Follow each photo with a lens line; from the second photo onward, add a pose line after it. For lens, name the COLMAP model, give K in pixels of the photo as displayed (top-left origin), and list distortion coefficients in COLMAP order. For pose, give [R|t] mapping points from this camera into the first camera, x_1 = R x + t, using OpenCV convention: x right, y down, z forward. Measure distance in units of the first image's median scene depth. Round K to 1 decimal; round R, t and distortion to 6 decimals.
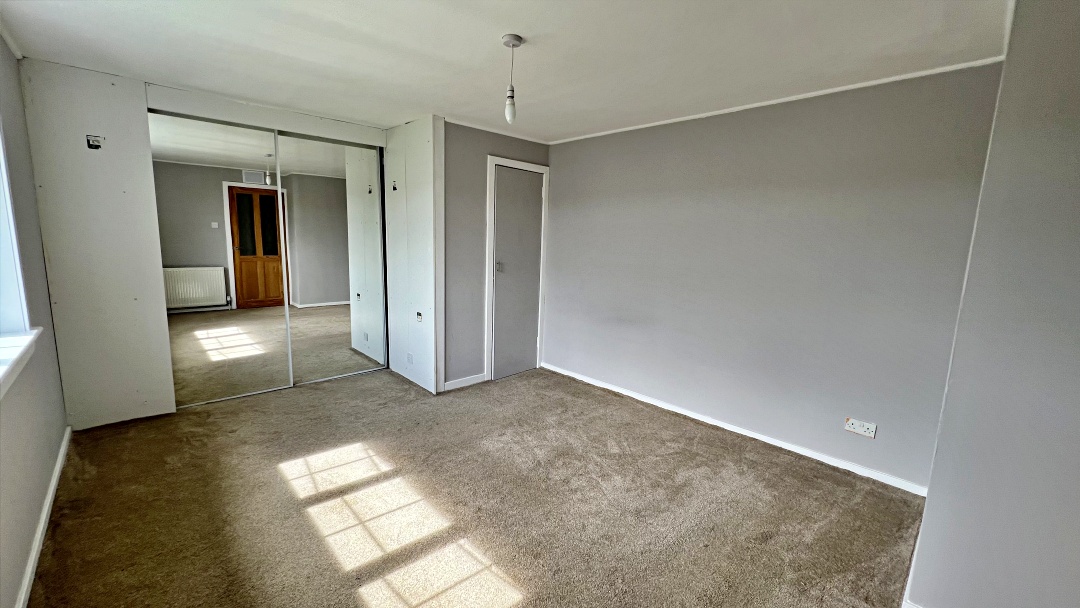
lens RADIAL K [[432.6, 0, 540.0], [0, 432.6, 305.7], [0, 0, 1]] dist [0.004417, 0.000206]
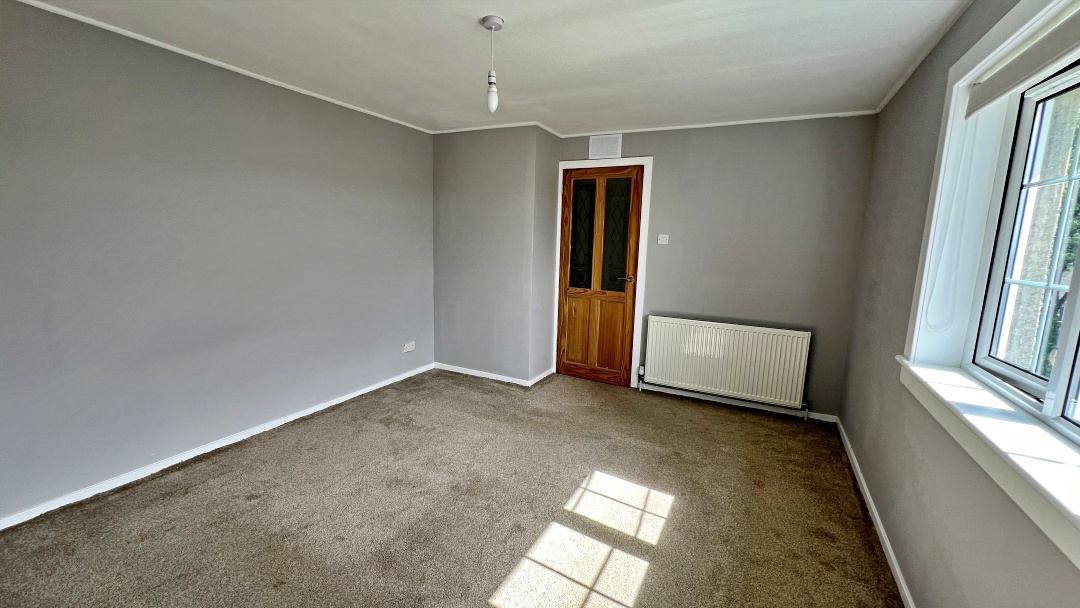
lens RADIAL K [[432.6, 0, 539.5], [0, 432.6, 302.0], [0, 0, 1]] dist [0.004417, 0.000206]
pose [[-0.321684, -0.178483, 0.929873, -0.832153], [0.112407, 0.967929, 0.224674, -0.172986], [-0.940151, 0.176798, -0.291304, 0.986528]]
